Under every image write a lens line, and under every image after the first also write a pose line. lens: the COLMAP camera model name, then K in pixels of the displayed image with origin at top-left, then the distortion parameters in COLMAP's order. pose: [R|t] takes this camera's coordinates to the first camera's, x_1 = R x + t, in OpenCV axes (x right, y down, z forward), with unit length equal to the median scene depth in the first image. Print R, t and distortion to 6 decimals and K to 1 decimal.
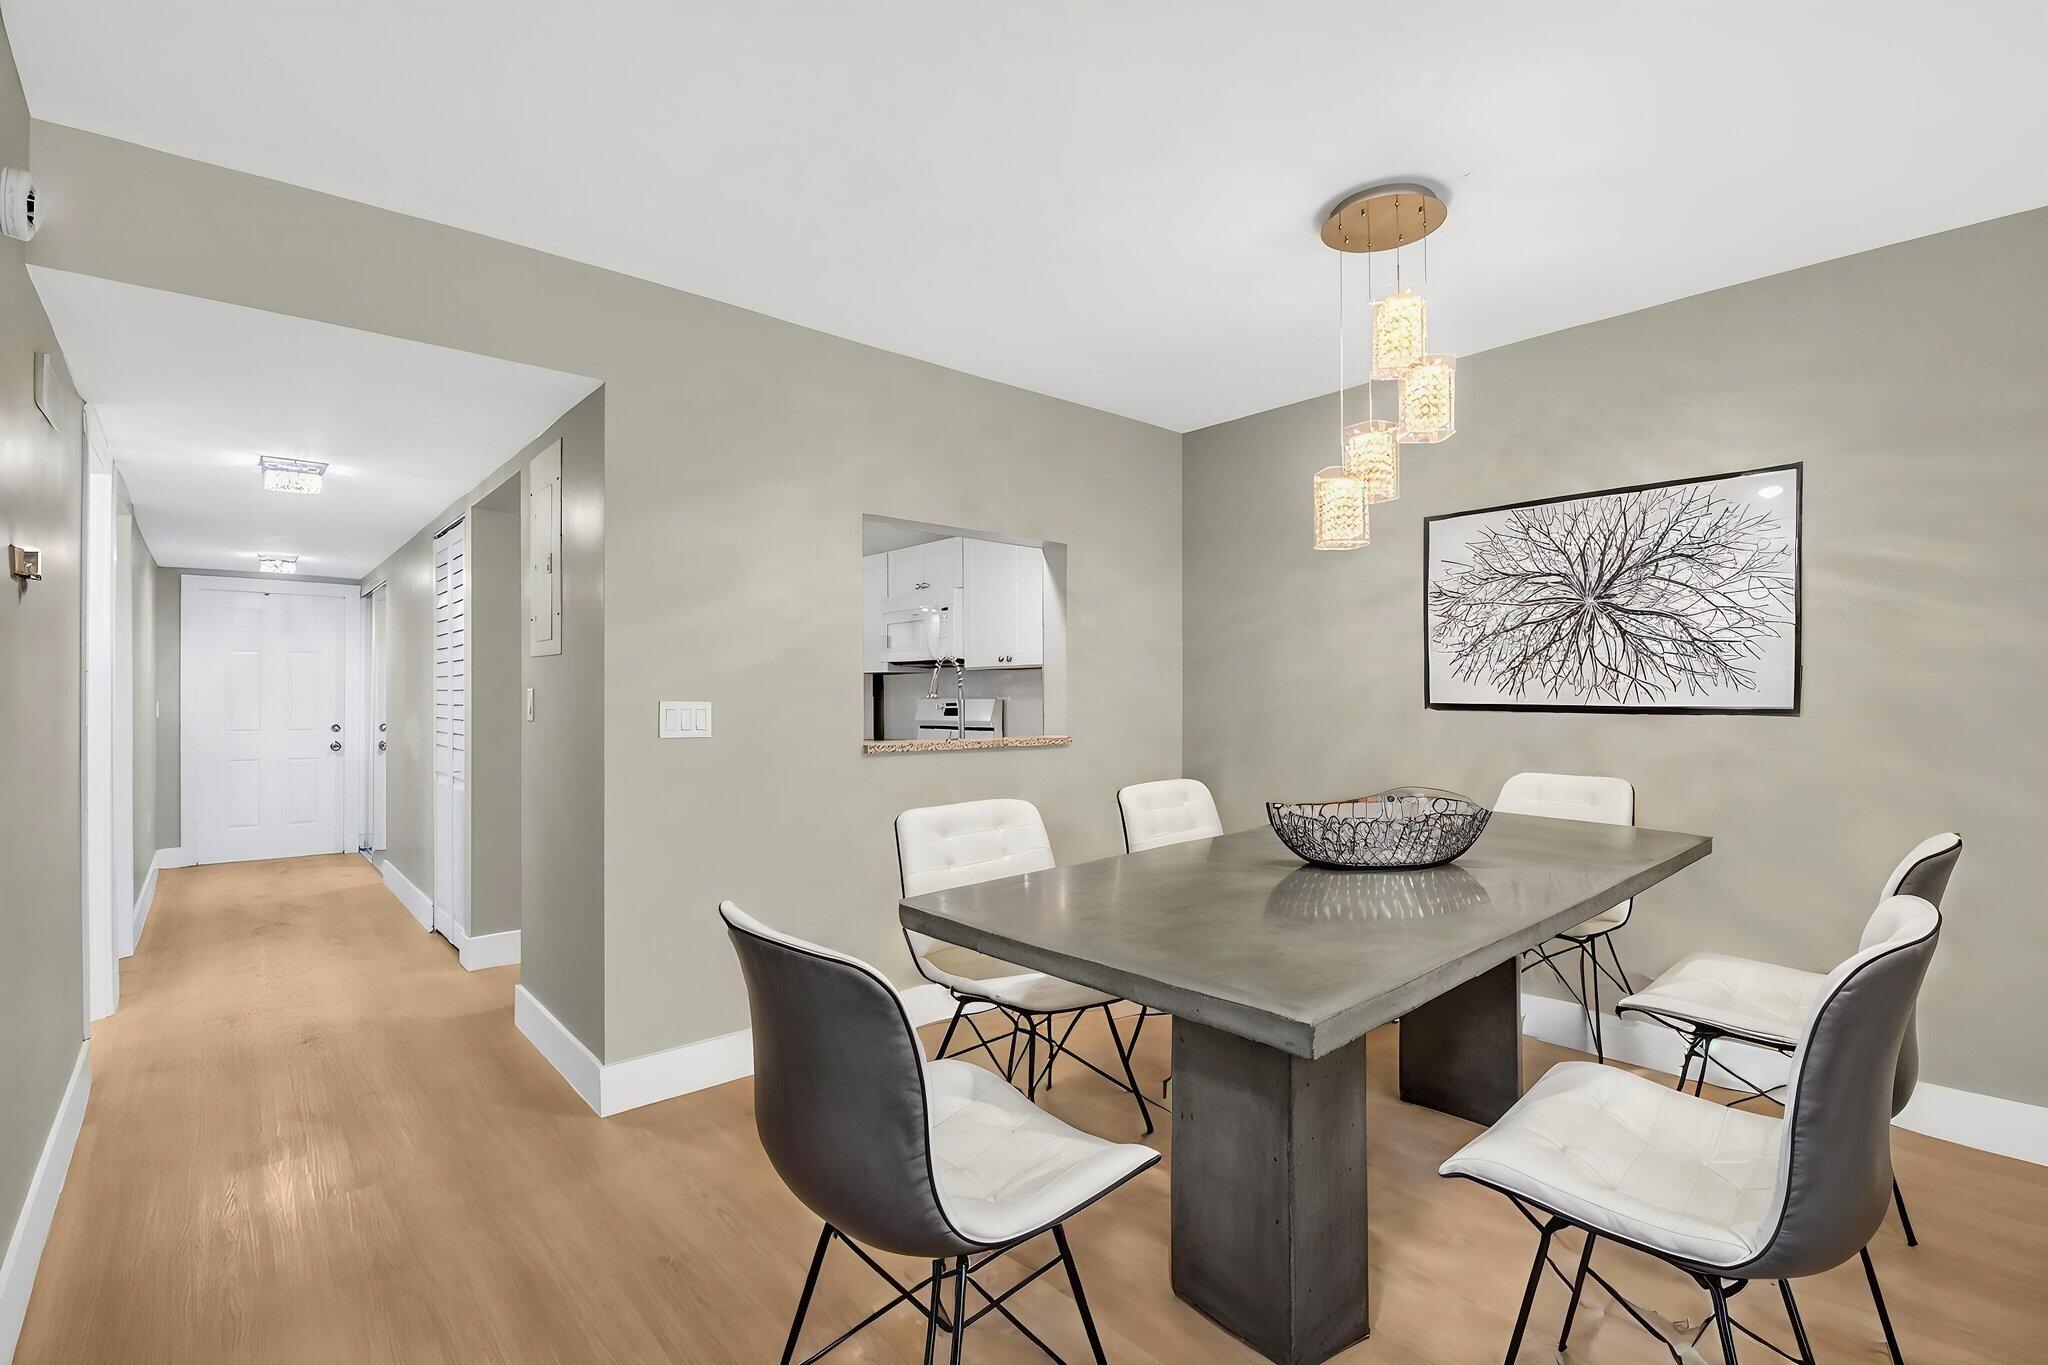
lens RADIAL K [[935.2, 0, 1025.6], [0, 935.2, 694.0], [0, 0, 1]] dist [-0.028636, -0.005921]
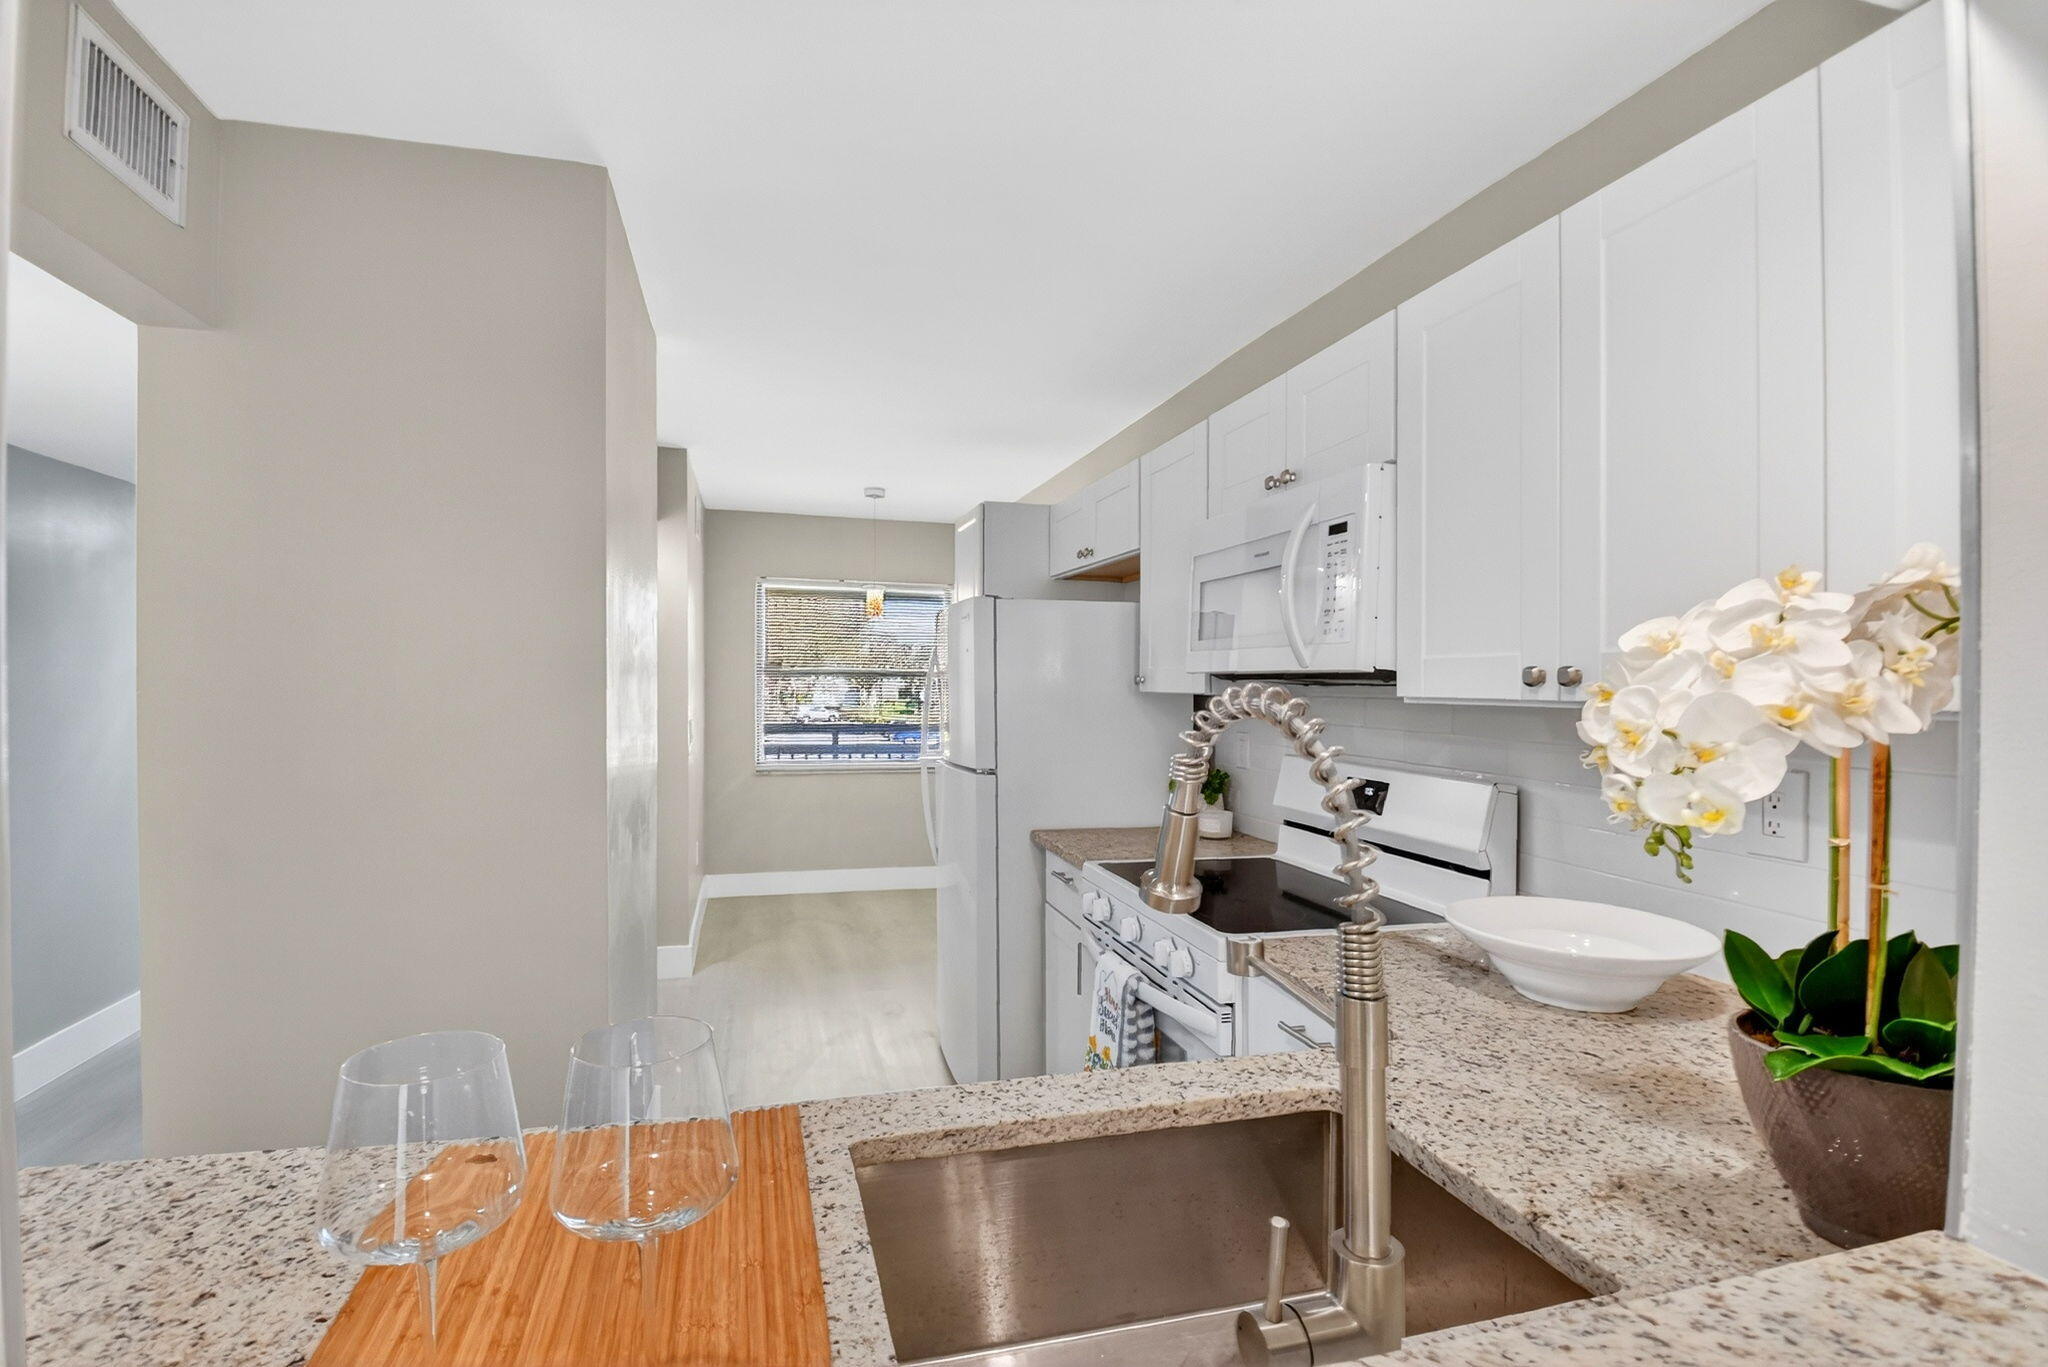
lens RADIAL K [[935.2, 0, 1011.9], [0, 935.2, 677.5], [0, 0, 1]] dist [-0.028636, -0.005921]
pose [[0.899866, -0.001204, -0.436165, -0.043330], [-0.000460, 0.999993, -0.003710, -0.032665], [0.436166, 0.003539, 0.899859, 0.618772]]
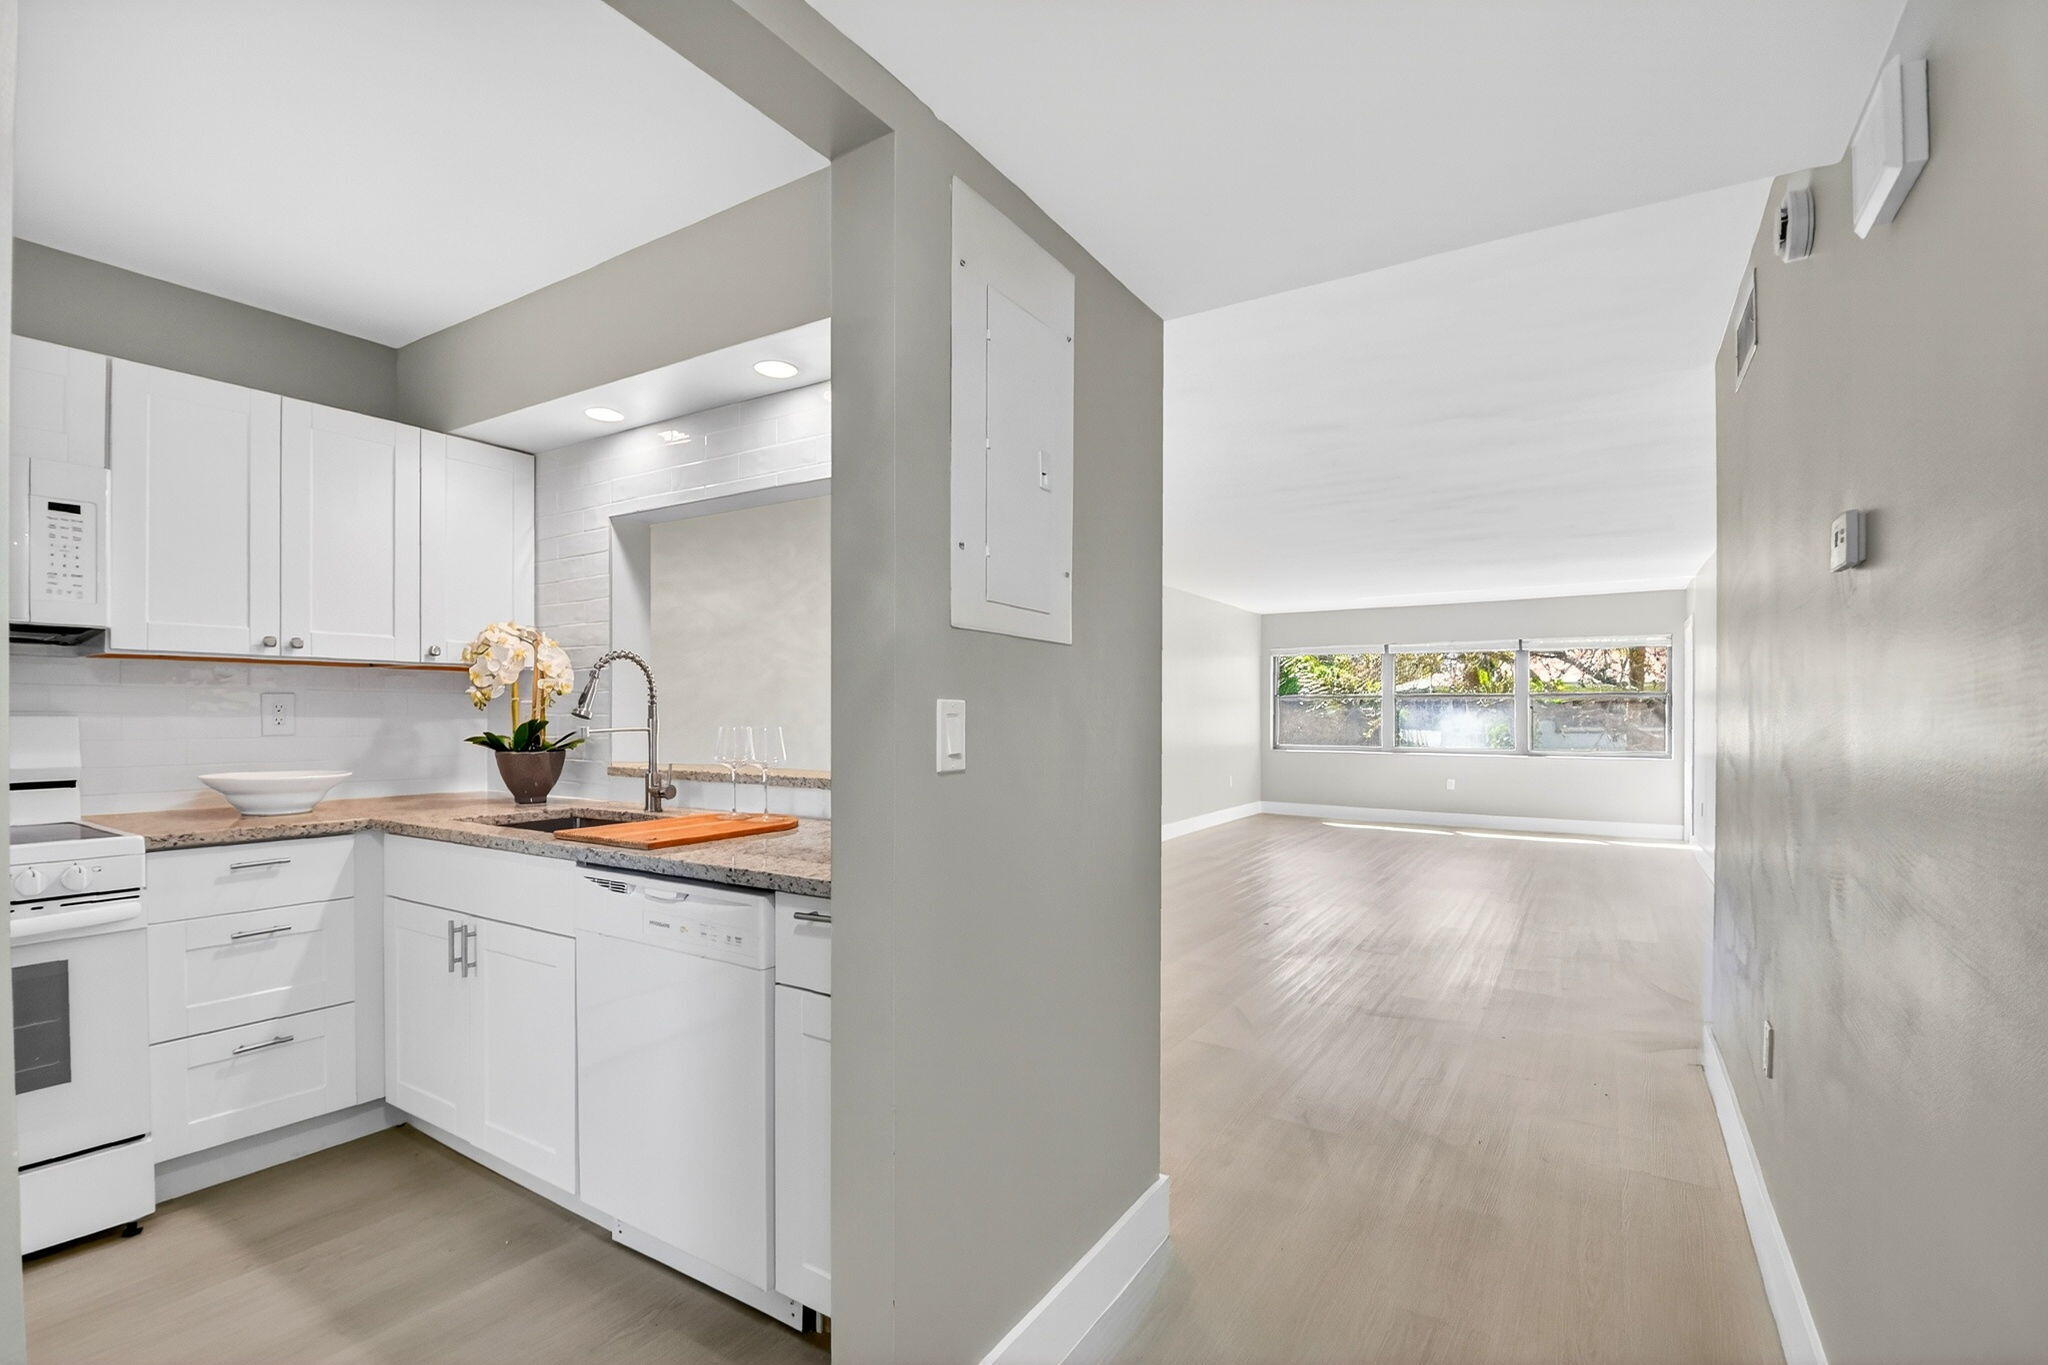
lens RADIAL K [[935.2, 0, 1056.2], [0, 935.2, 711.1], [0, 0, 1]] dist [-0.028636, -0.005921]
pose [[-0.286219, 0.001109, 0.958164, -0.595192], [-0.010254, 0.999939, -0.004220, -0.000710], [-0.958109, -0.011033, -0.286190, 0.667834]]
